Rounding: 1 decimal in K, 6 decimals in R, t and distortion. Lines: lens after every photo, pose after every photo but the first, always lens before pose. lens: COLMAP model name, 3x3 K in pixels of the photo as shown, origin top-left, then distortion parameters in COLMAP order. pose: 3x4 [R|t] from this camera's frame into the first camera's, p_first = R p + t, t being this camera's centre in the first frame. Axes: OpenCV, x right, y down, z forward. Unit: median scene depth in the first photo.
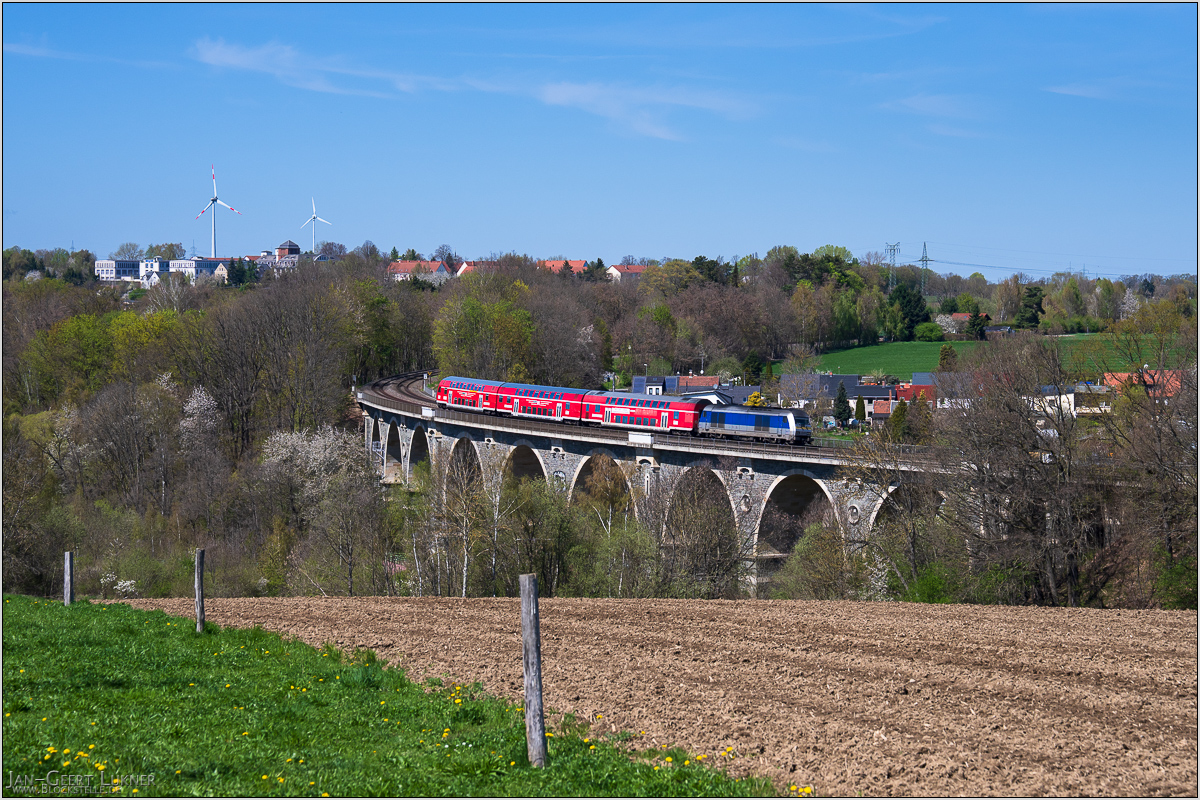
lens RADIAL K [[3165.6, 0, 599.0], [0, 3165.6, 399.5], [0, 0, 1]] dist [0.322679, 0.000000]
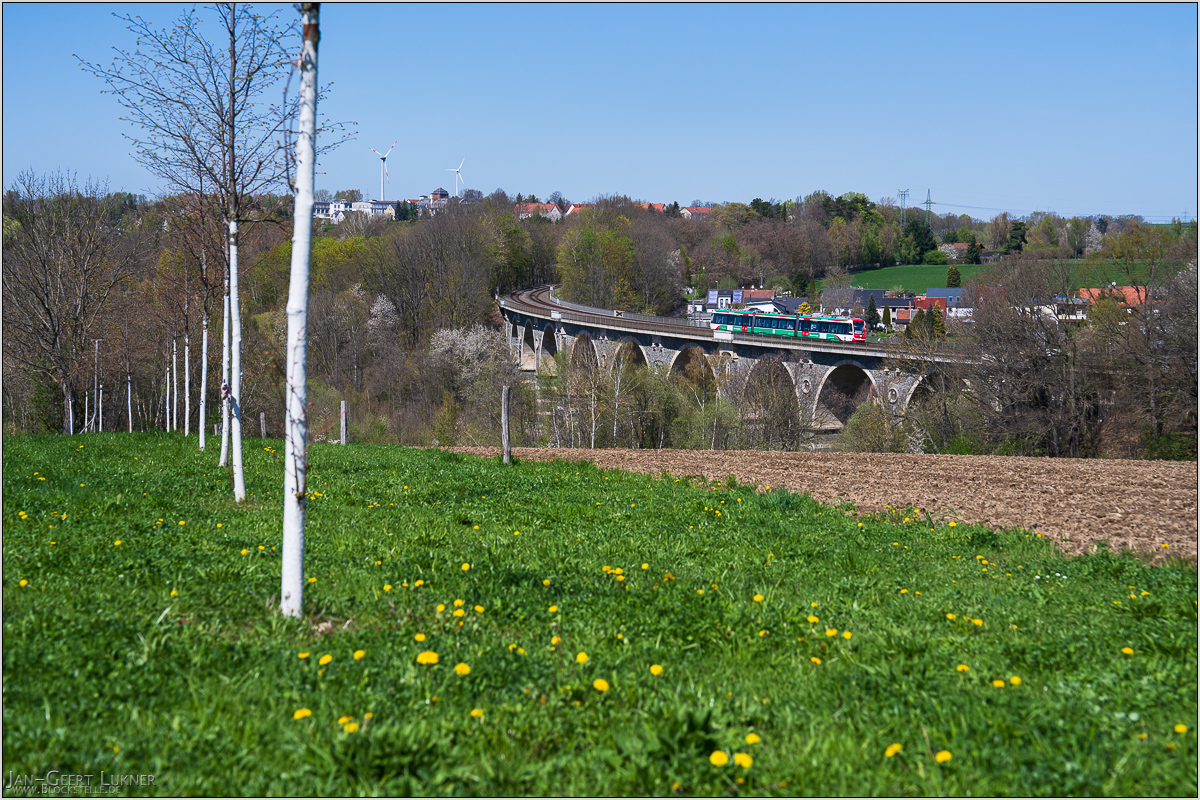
lens RADIAL K [[3165.6, 0, 600.6], [0, 3165.6, 400.7], [0, 0, 1]] dist [0.322679, 0.000000]
pose [[0.993776, 0.010511, -0.110898, 0.111687], [-0.004433, 0.998481, 0.054913, -0.033194], [0.111307, -0.054080, 0.992314, -0.293869]]
